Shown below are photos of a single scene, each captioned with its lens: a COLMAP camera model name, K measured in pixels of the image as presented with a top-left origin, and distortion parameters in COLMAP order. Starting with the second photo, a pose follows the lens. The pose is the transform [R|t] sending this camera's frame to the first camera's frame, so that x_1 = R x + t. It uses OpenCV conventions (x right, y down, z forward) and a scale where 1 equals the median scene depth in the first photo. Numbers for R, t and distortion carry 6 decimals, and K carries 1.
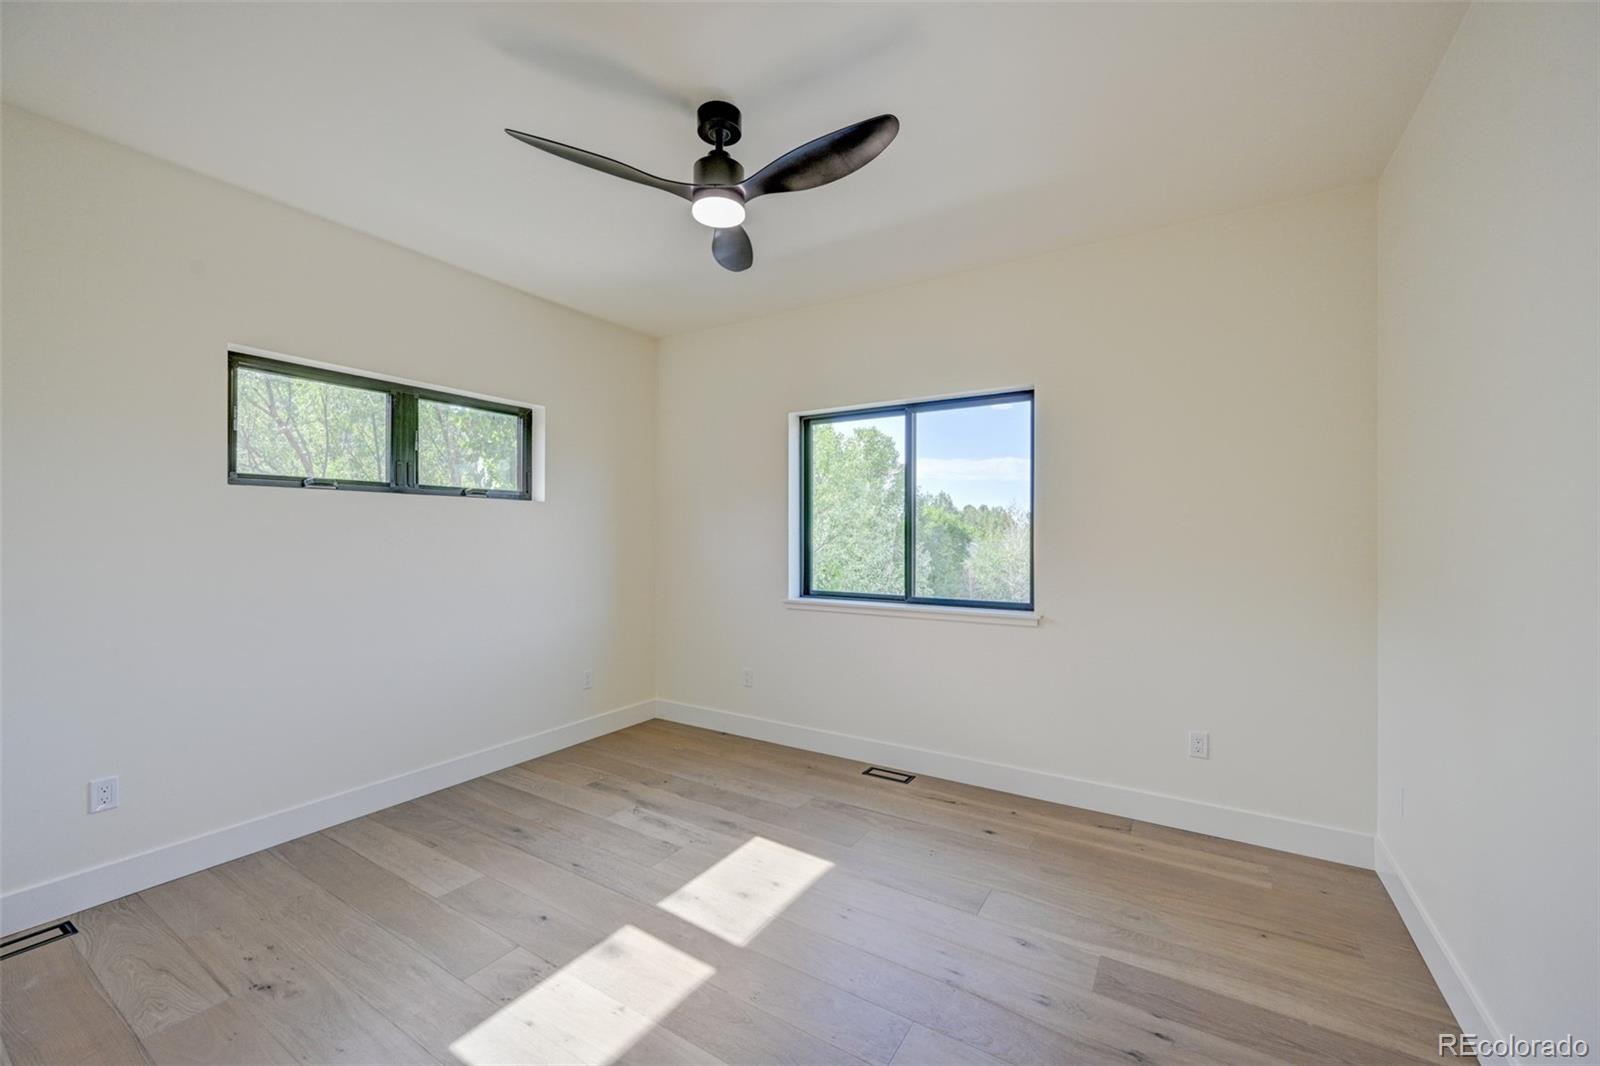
lens RADIAL K [[630.5, 0, 803.4], [0, 630.5, 534.4], [0, 0, 1]] dist [-0.001663, 0.000495]
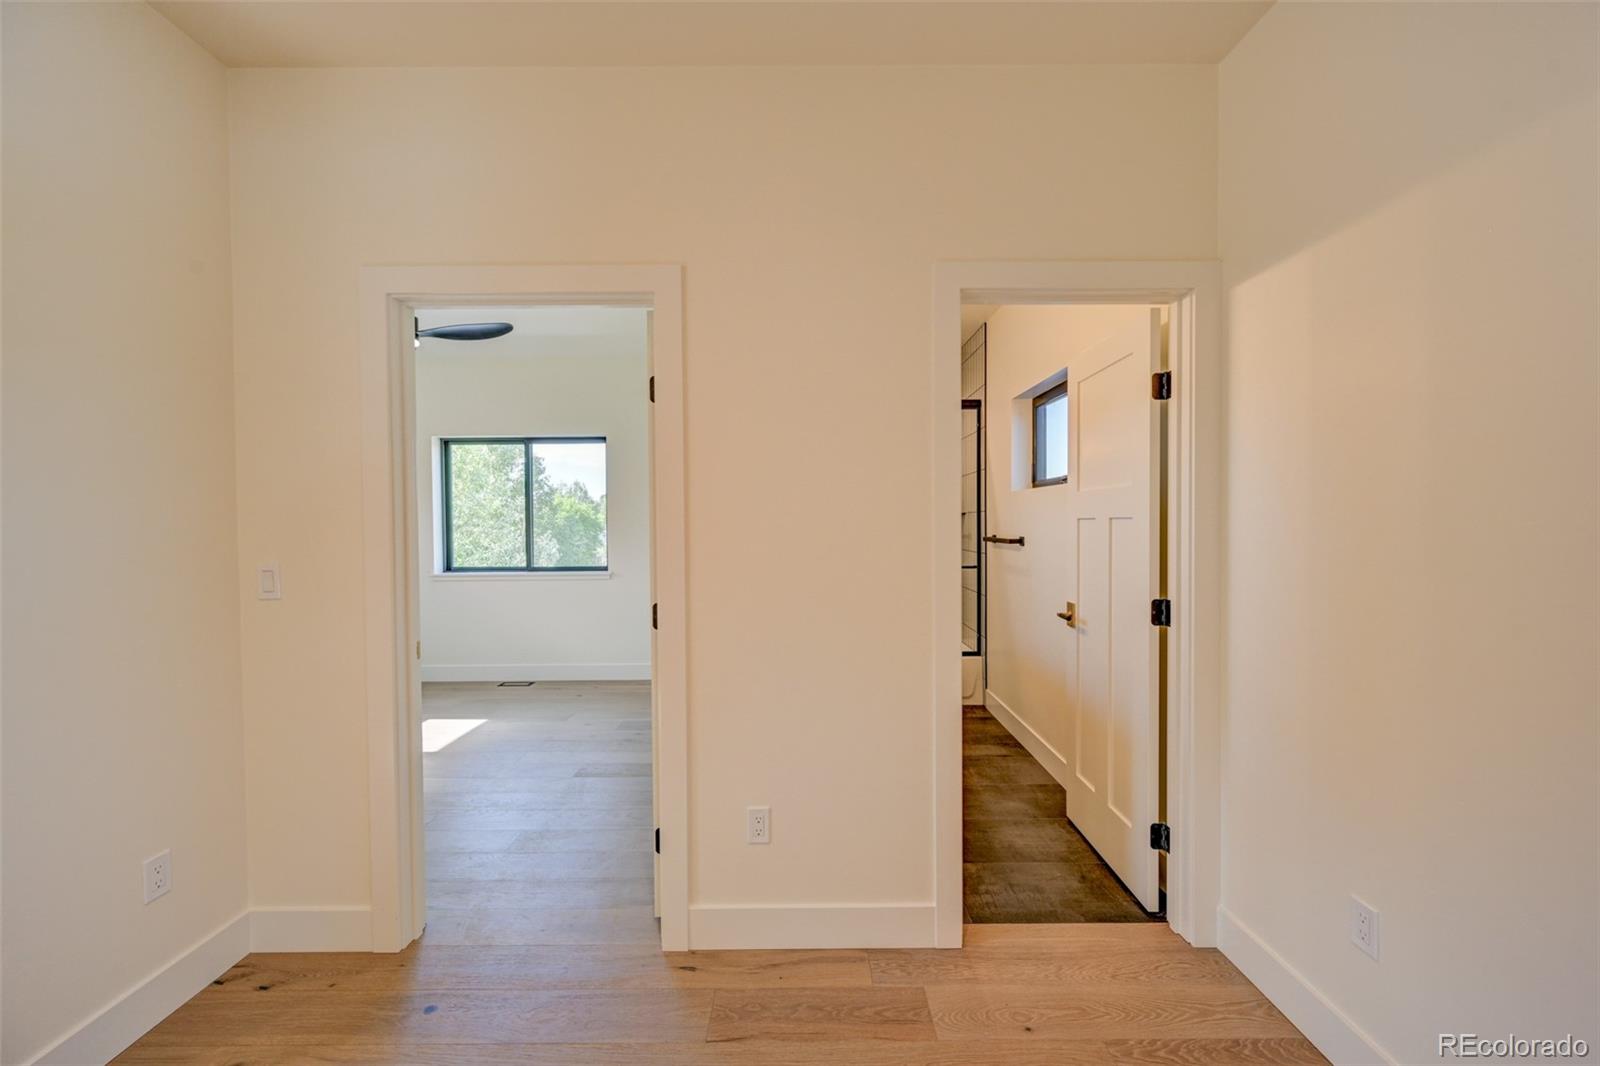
lens RADIAL K [[630.5, 0, 803.4], [0, 630.5, 534.4], [0, 0, 1]] dist [-0.001663, 0.000495]
pose [[0.847833, -0.017379, 0.529979, -0.065732], [0.008157, 0.999772, 0.019735, -0.002153], [-0.530201, -0.012409, 0.847781, -0.559098]]
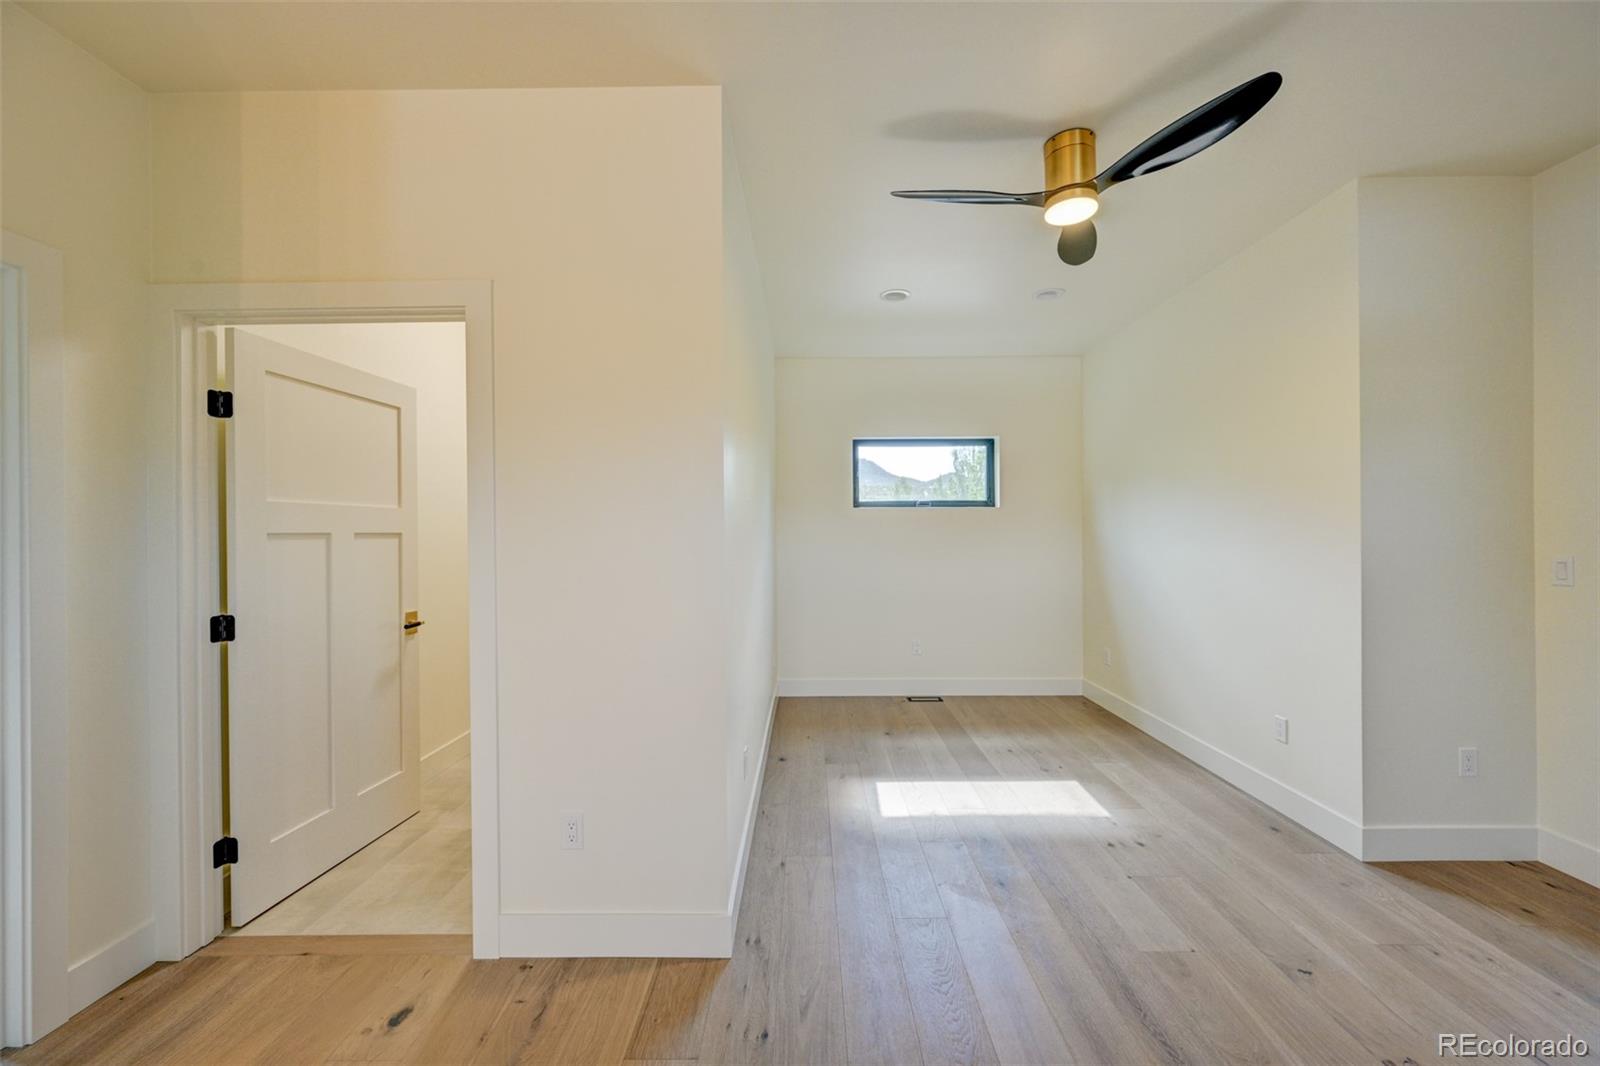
lens RADIAL K [[630.5, 0, 803.4], [0, 630.5, 534.4], [0, 0, 1]] dist [-0.001663, 0.000495]
pose [[0.521491, -0.002157, -0.853254, -0.023293], [0.009659, 0.999948, 0.003376, -0.002641], [0.853202, -0.010002, 0.521484, -0.860699]]
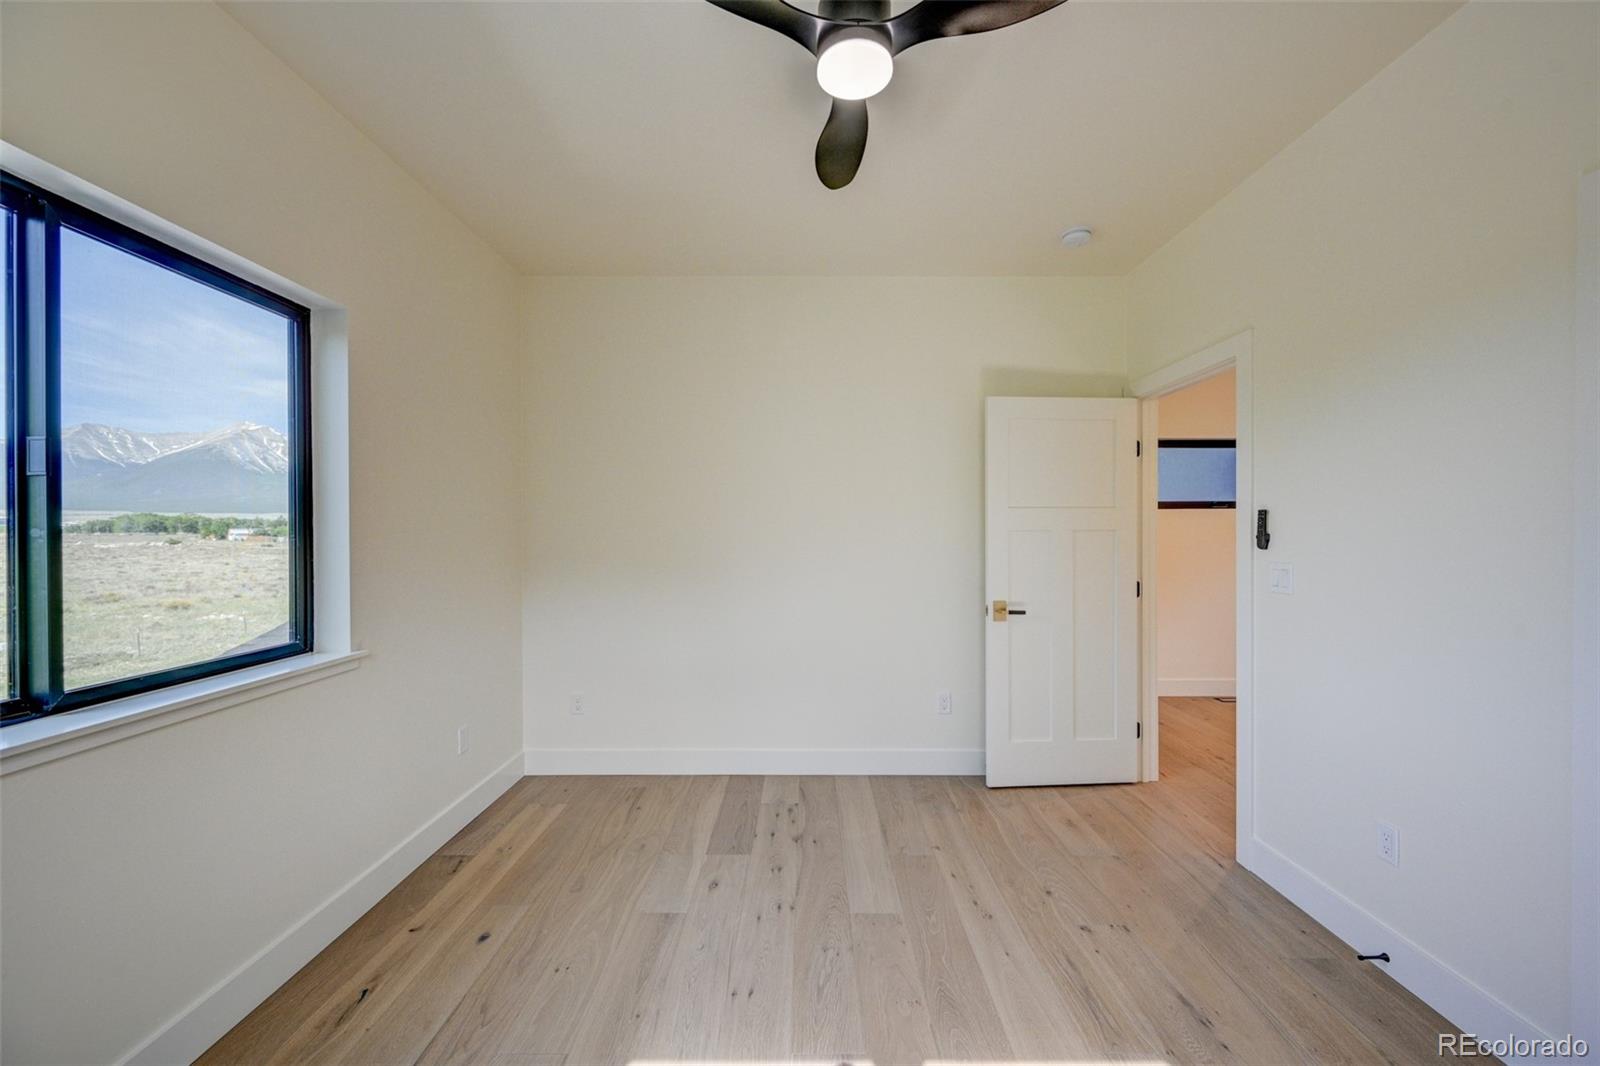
lens RADIAL K [[630.5, 0, 803.4], [0, 630.5, 534.4], [0, 0, 1]] dist [-0.001663, 0.000495]
pose [[-0.526443, 0.005967, 0.850190, -0.342890], [0.008417, 0.999963, -0.001806, 0.009048], [-0.850169, 0.006205, -0.526473, 0.709762]]
